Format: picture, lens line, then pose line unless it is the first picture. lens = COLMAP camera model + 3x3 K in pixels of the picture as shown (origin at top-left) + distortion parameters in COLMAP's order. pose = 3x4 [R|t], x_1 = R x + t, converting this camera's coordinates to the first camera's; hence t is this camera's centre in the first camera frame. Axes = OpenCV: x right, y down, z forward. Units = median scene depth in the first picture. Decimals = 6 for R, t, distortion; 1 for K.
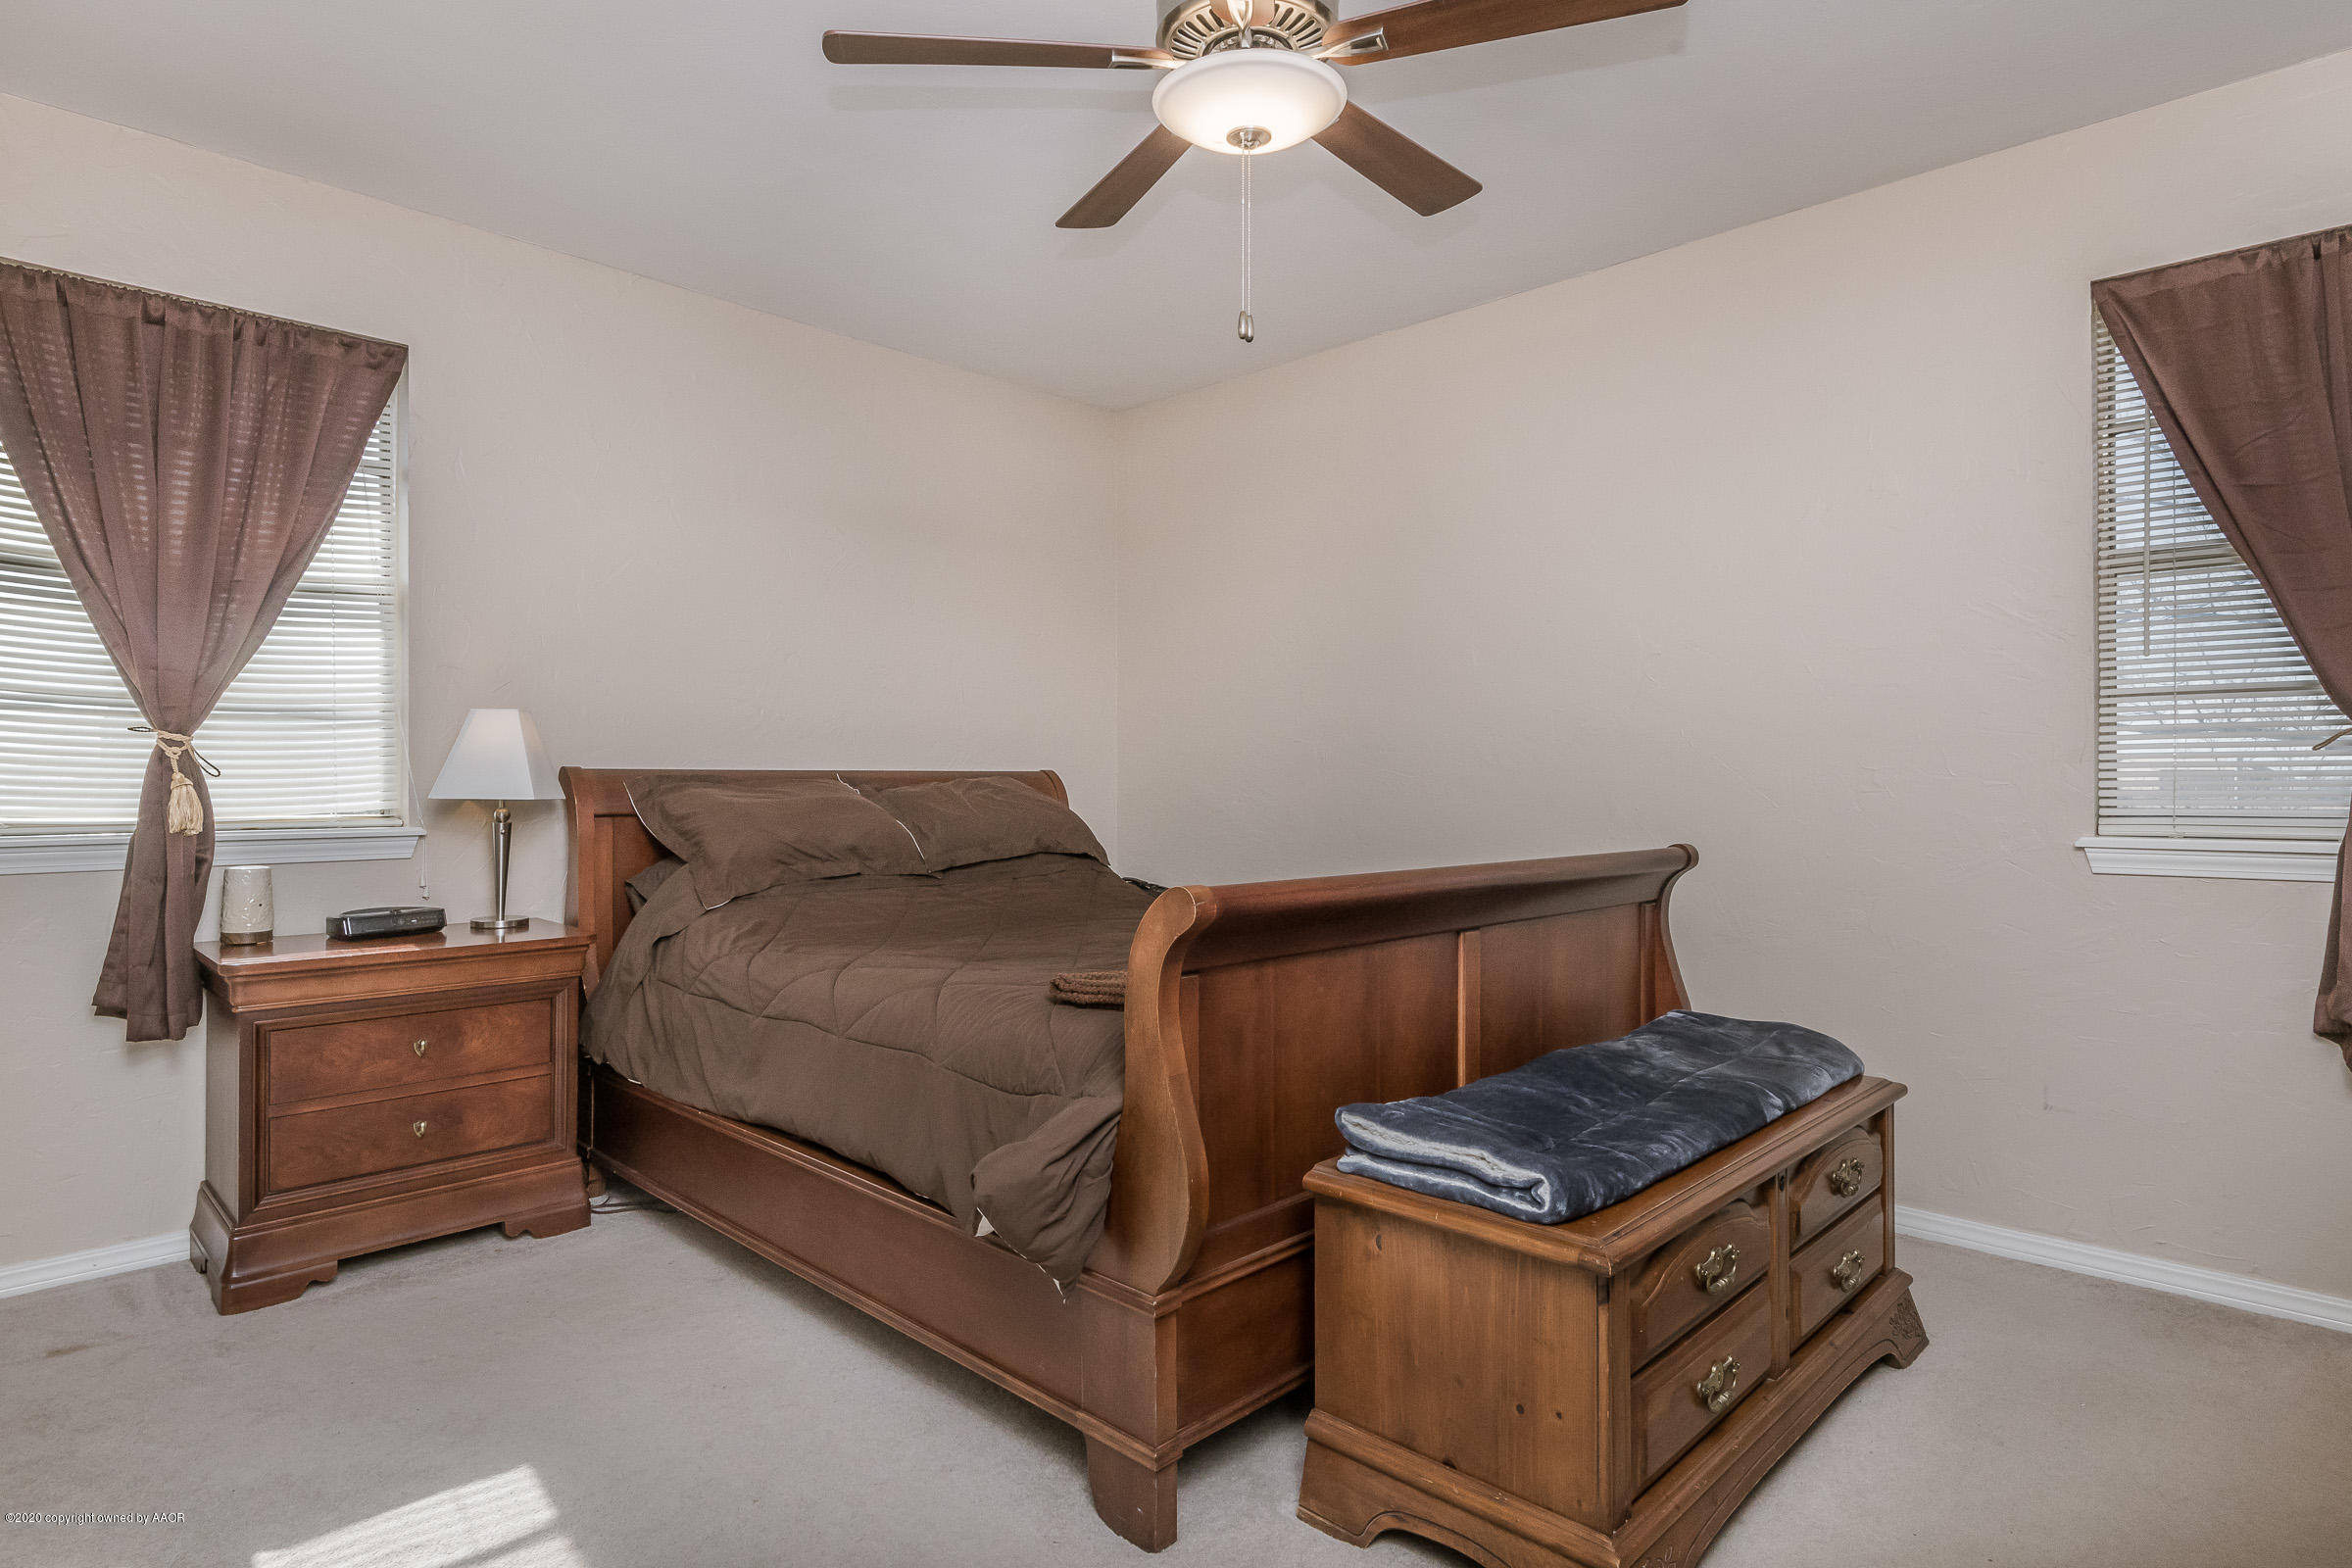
lens RADIAL K [[1235.1, 0, 1176.0], [0, 1235.1, 784.0], [0, 0, 1]] dist [0.021289, -0.000387]
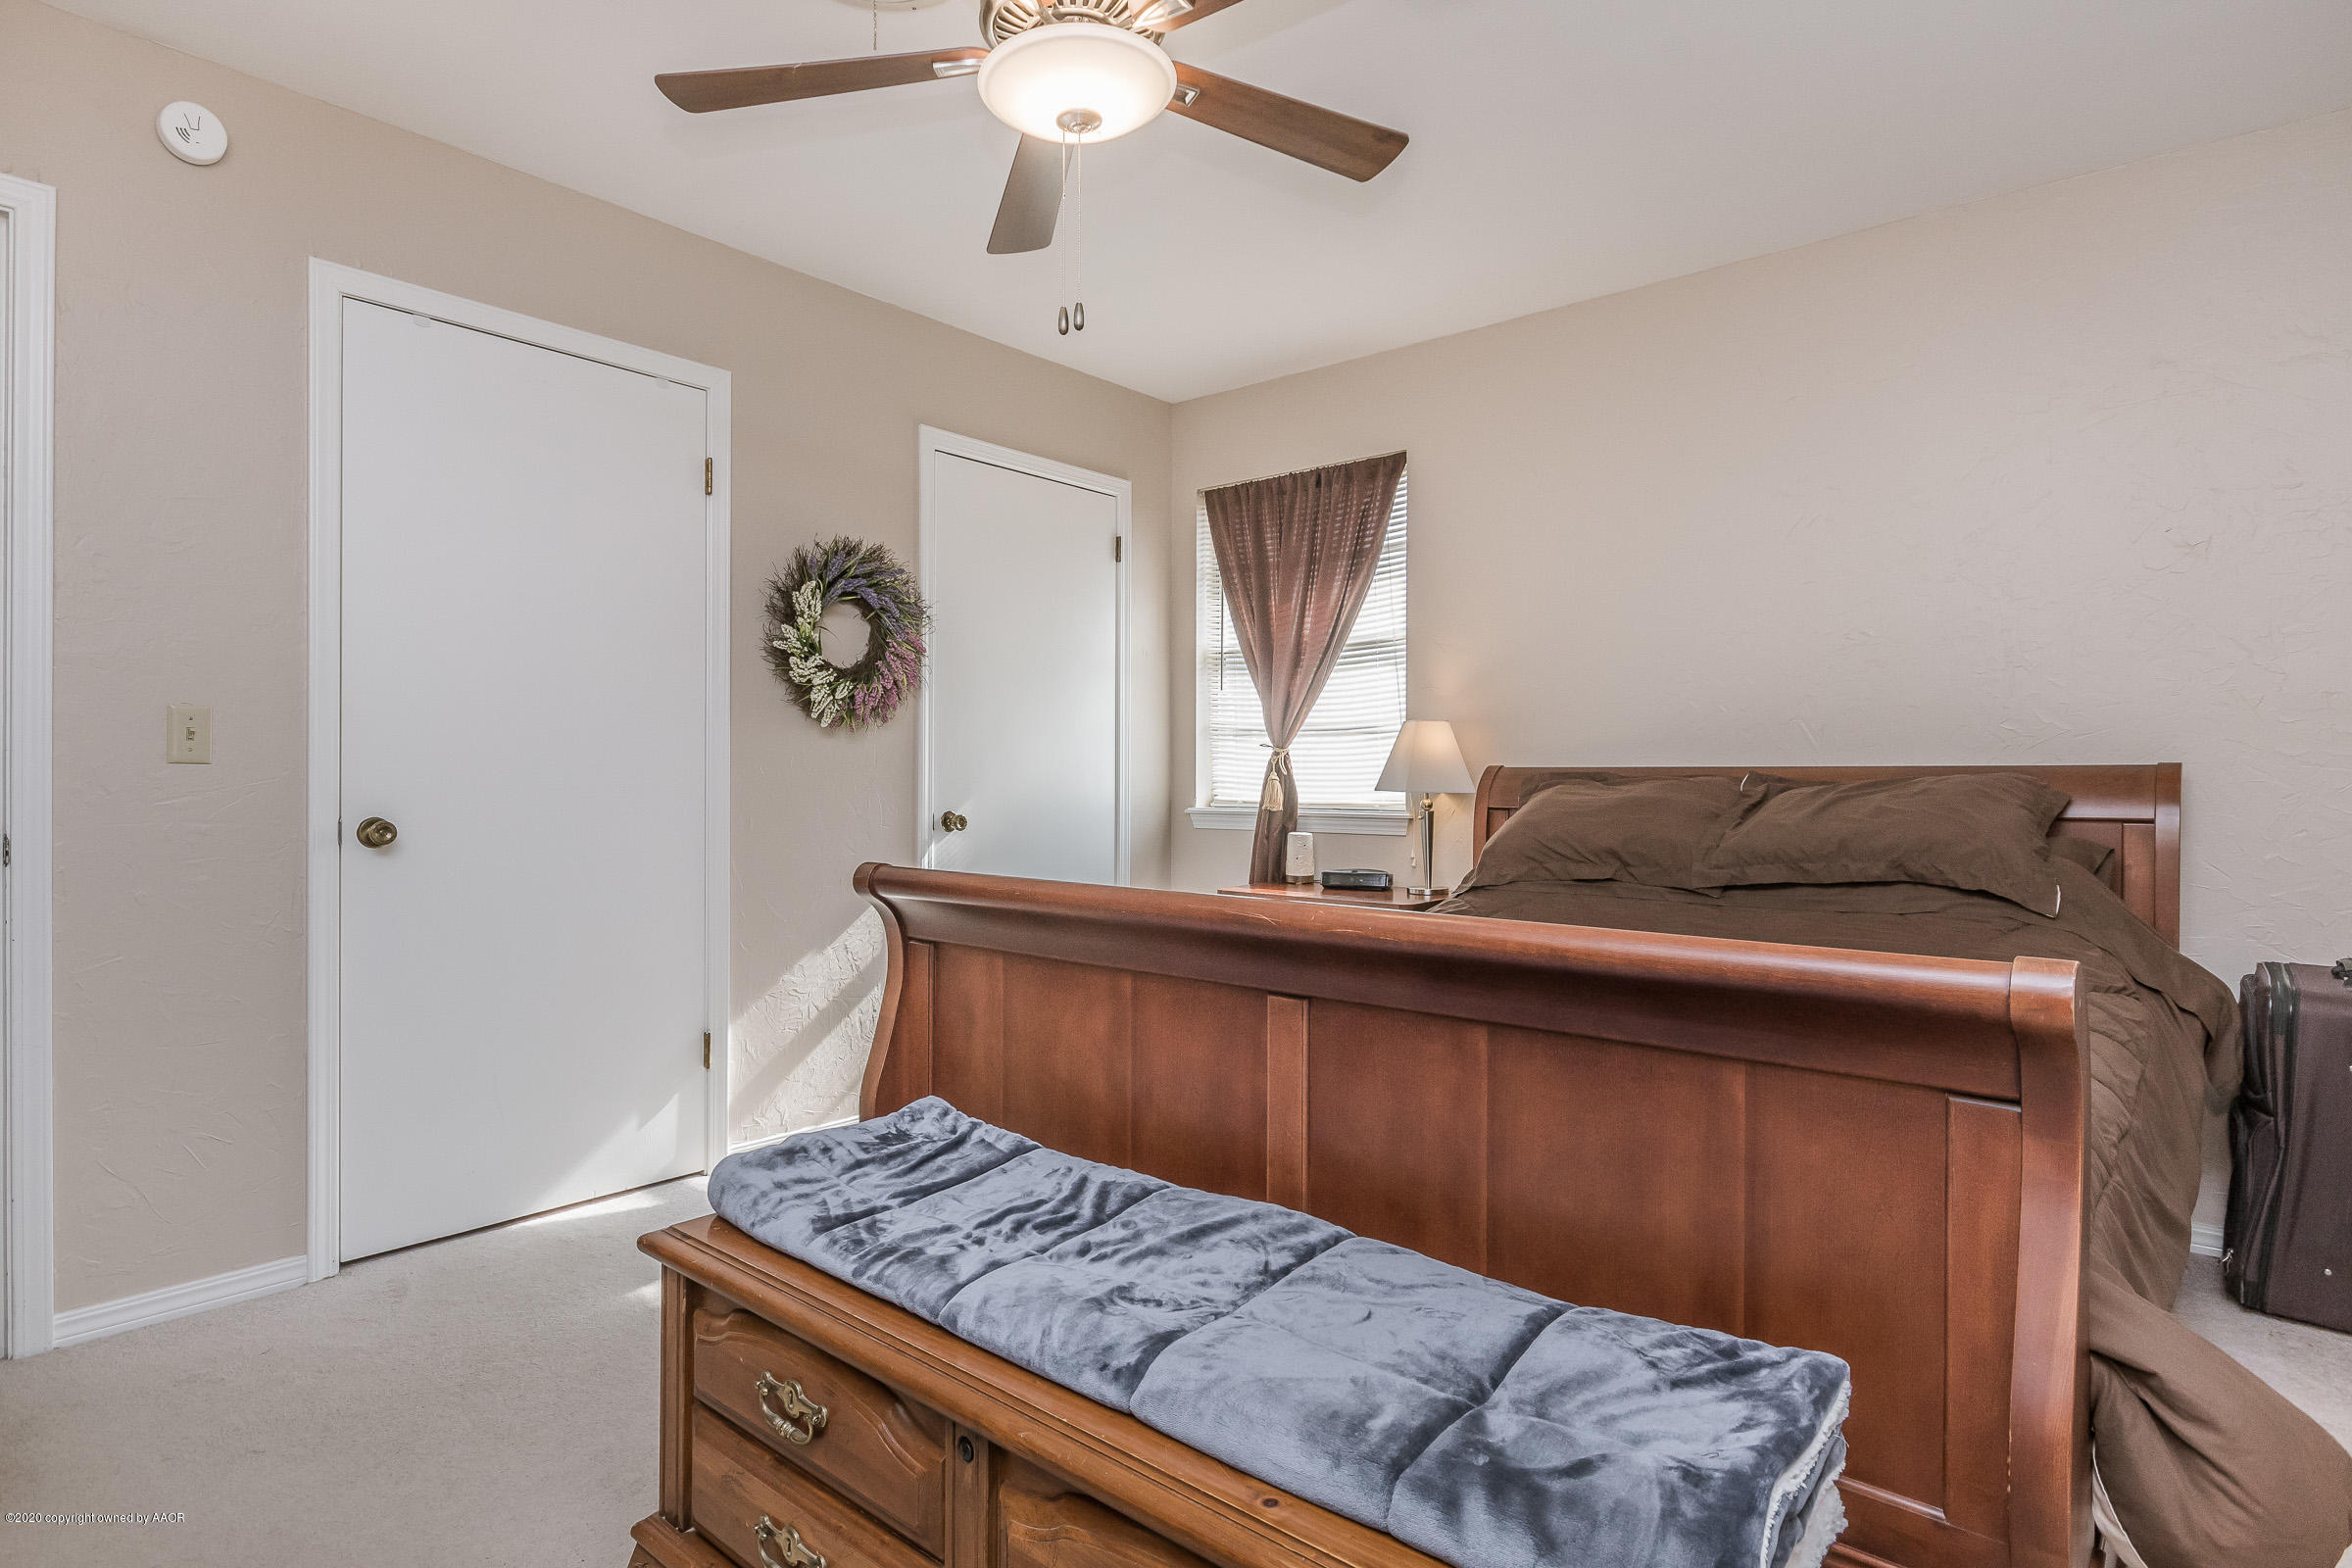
lens RADIAL K [[1235.1, 0, 1176.0], [0, 1235.1, 784.0], [0, 0, 1]] dist [0.021289, -0.000387]
pose [[0.060031, 0.006962, -0.998172, 0.715600], [-0.002794, 0.999973, 0.006806, -0.004002], [0.998193, 0.002380, 0.060049, 0.704101]]
